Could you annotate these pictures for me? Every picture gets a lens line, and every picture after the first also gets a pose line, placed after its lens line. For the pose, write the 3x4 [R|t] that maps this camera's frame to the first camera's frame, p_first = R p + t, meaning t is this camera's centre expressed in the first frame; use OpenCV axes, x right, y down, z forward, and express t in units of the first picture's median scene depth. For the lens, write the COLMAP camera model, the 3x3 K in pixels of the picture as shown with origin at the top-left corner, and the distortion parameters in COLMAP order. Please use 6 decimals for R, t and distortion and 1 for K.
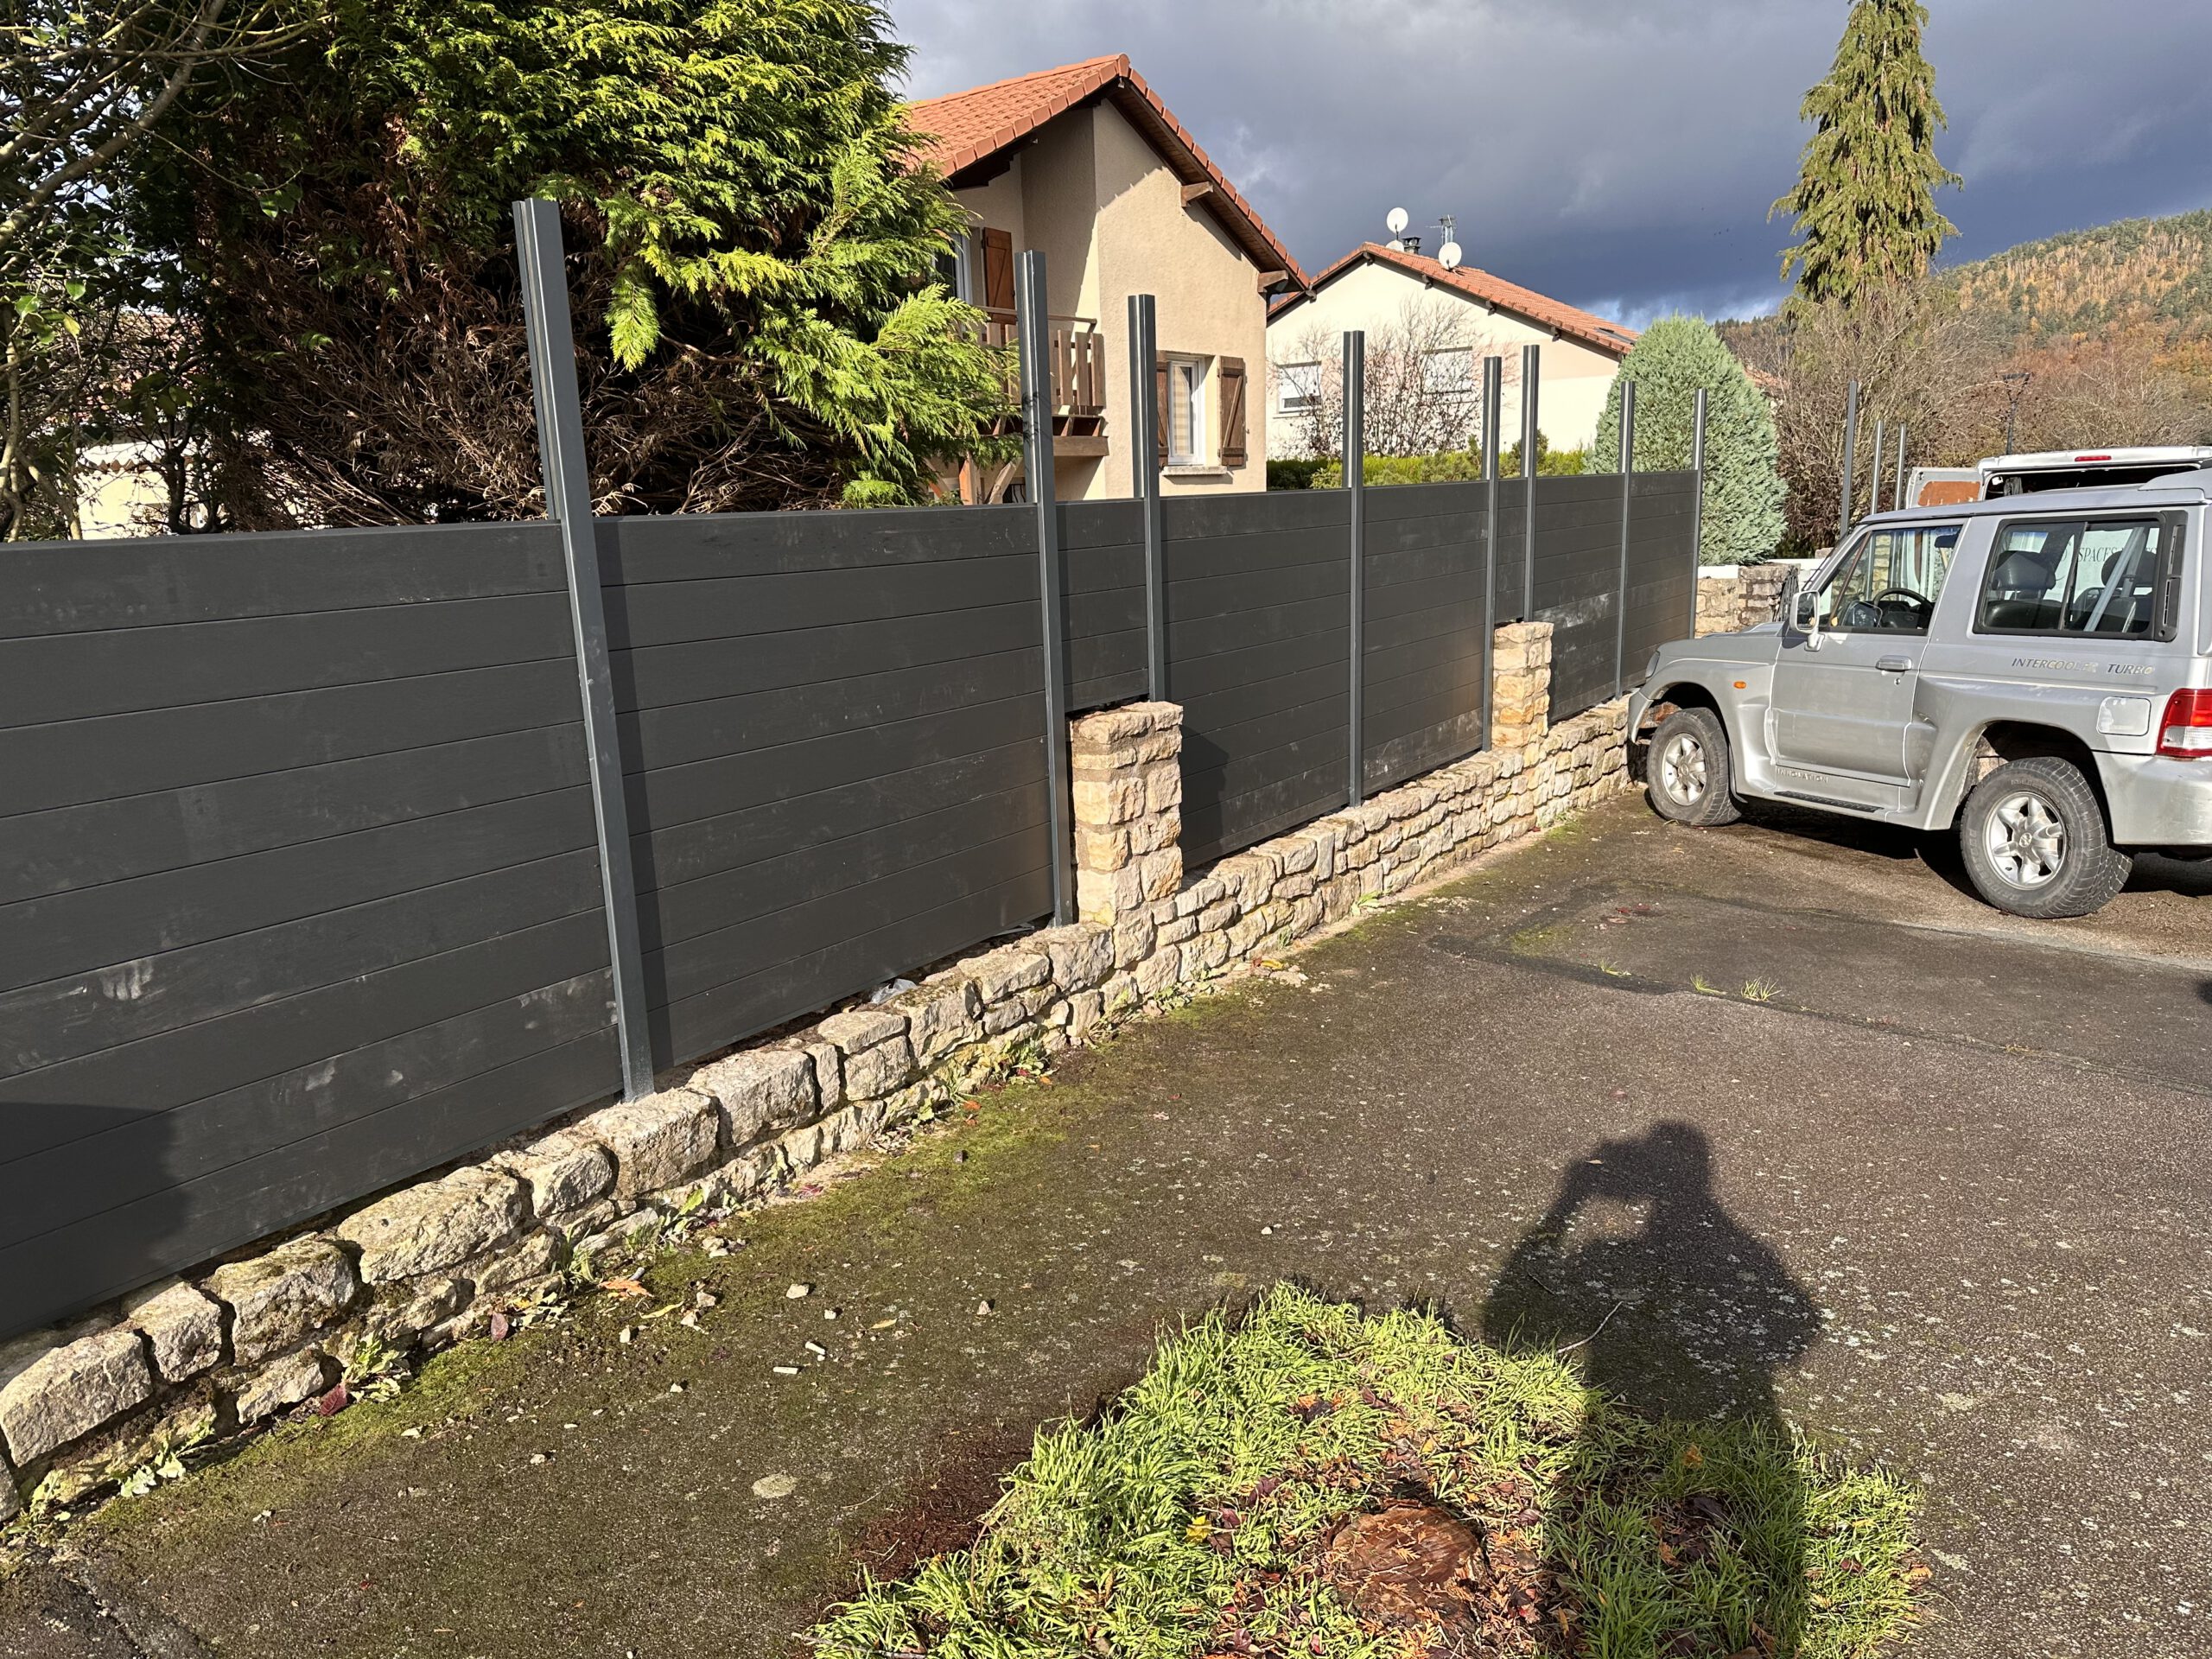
lens RADIAL K [[1547.6, 0, 1093.2], [0, 1547.6, 821.9], [0, 0, 1]] dist [0.050766, -0.018077]
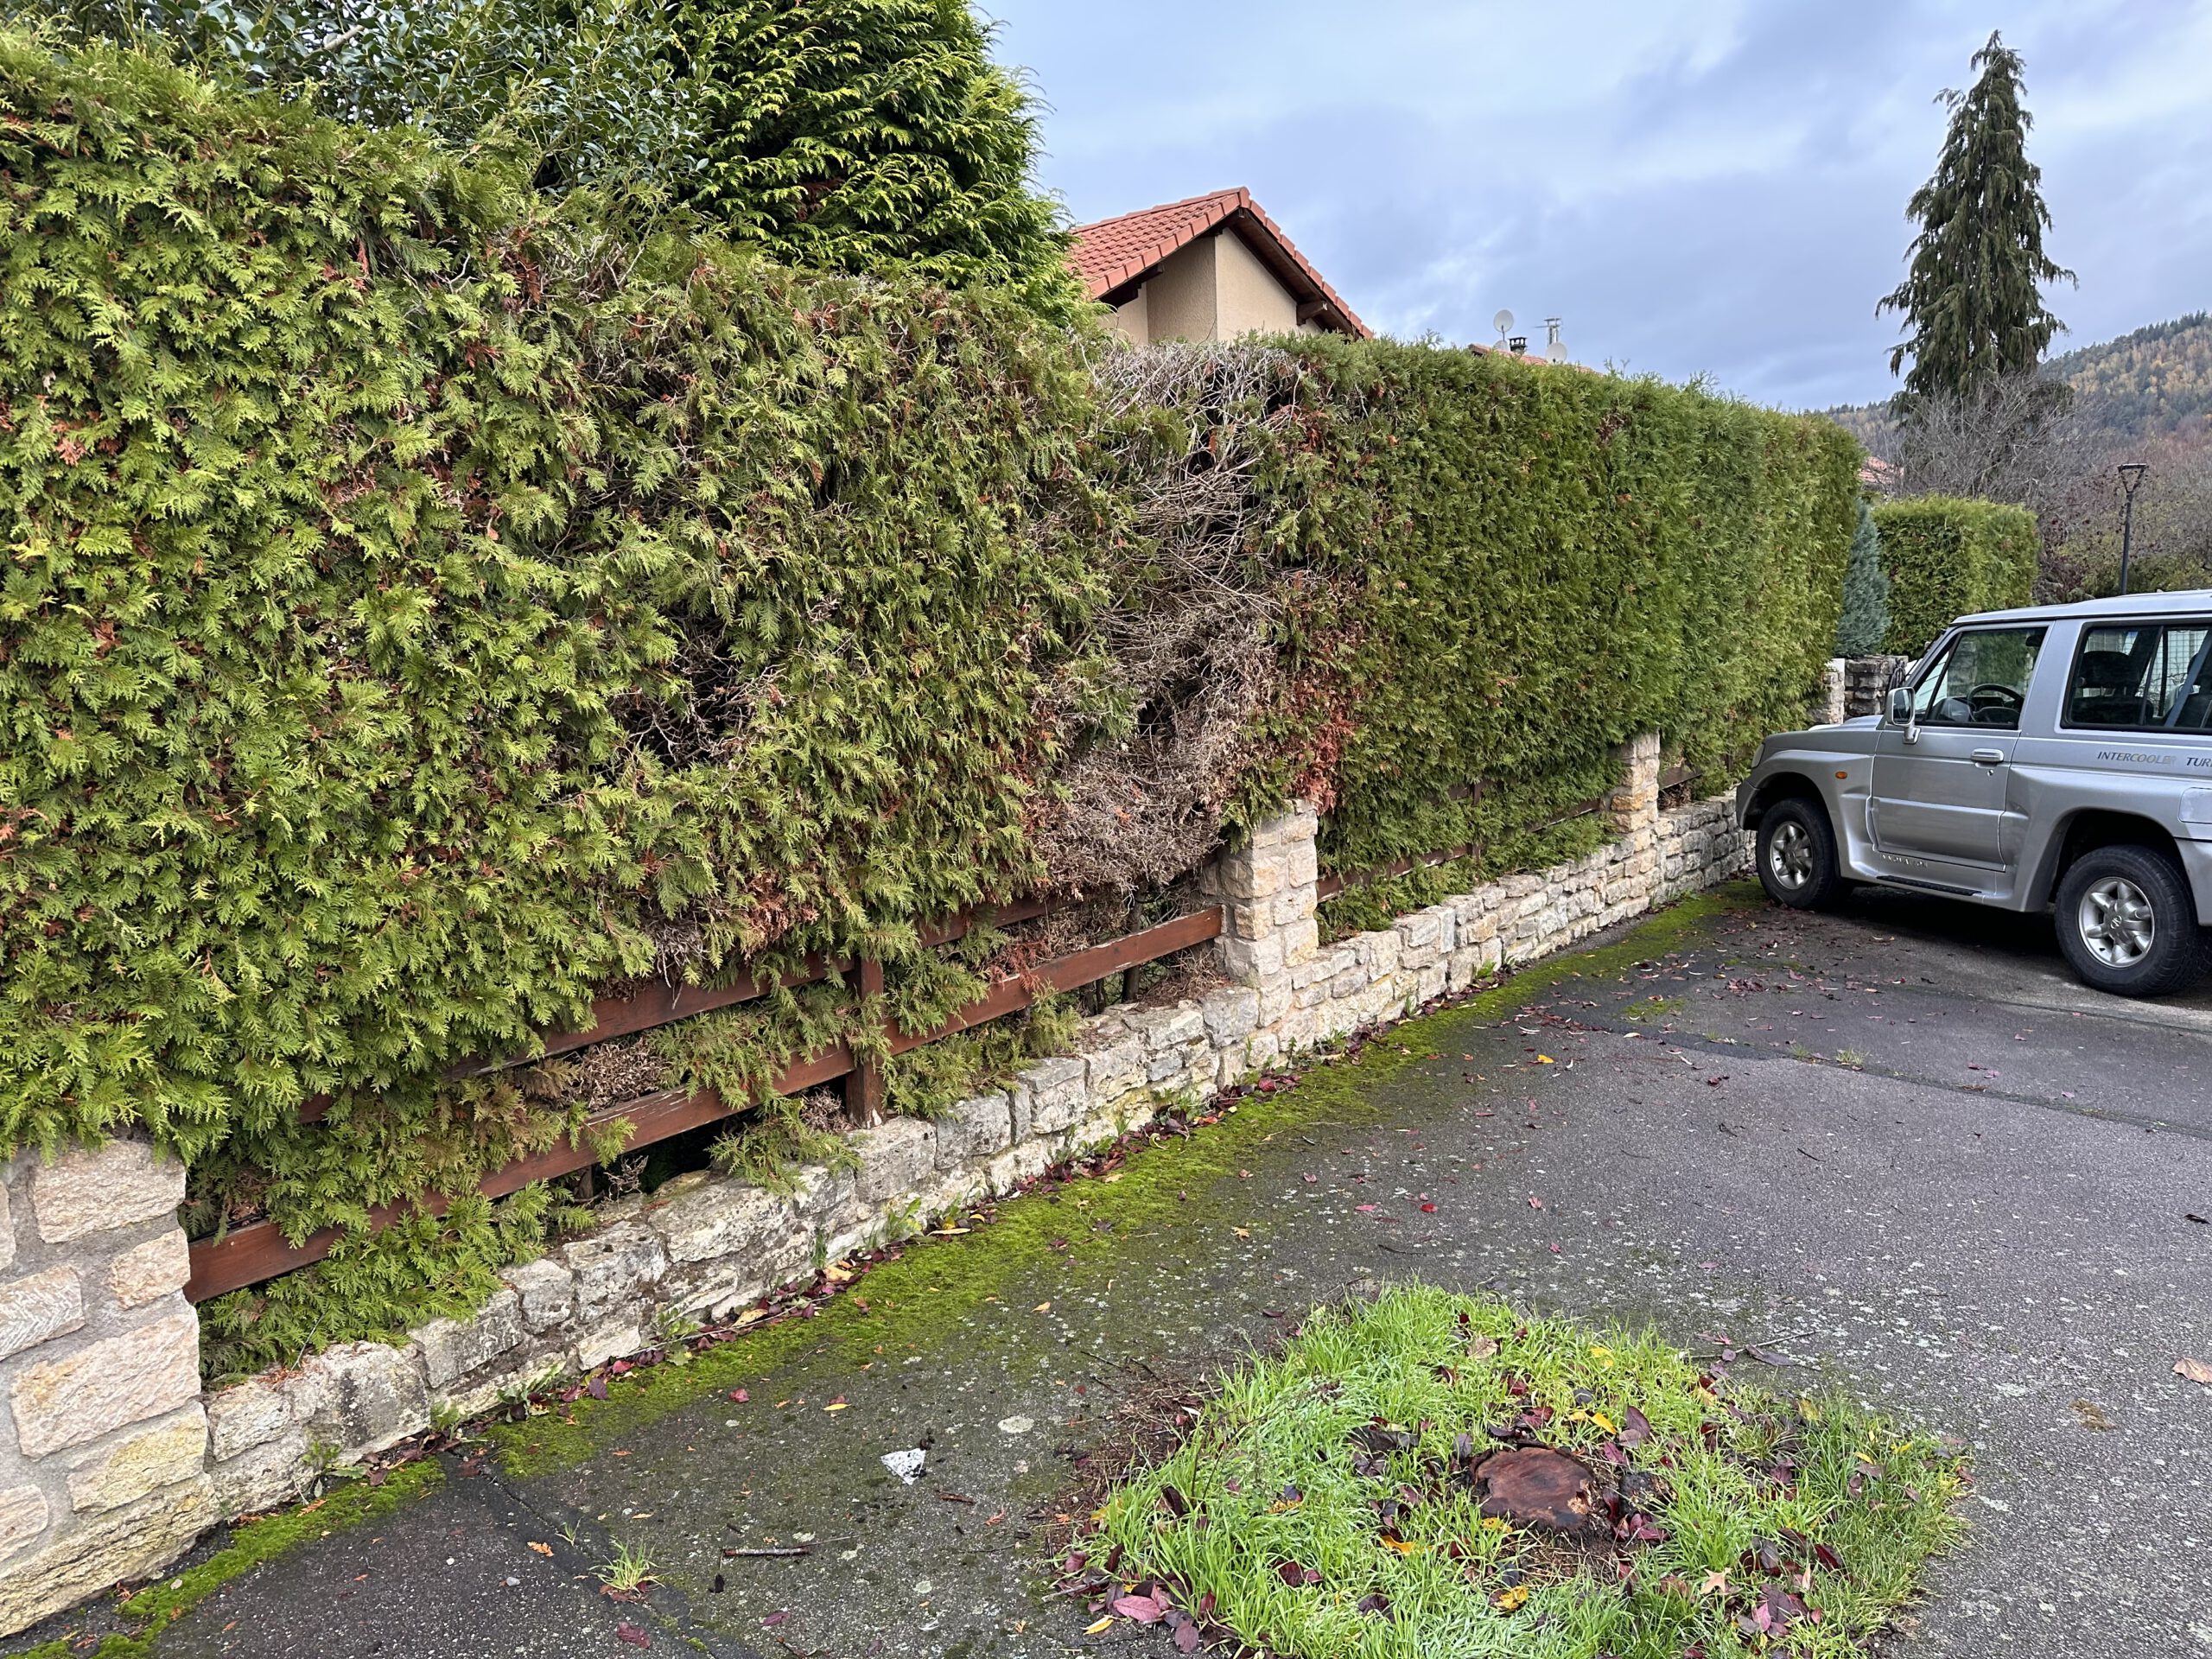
lens RADIAL K [[1547.6, 0, 1108.6], [0, 1547.6, 815.4], [0, 0, 1]] dist [0.050766, -0.018077]
pose [[0.998359, 0.003079, -0.057186, -0.035349], [-0.006453, 0.998243, -0.058900, 0.008884], [0.056904, 0.059172, 0.996625, -0.144909]]
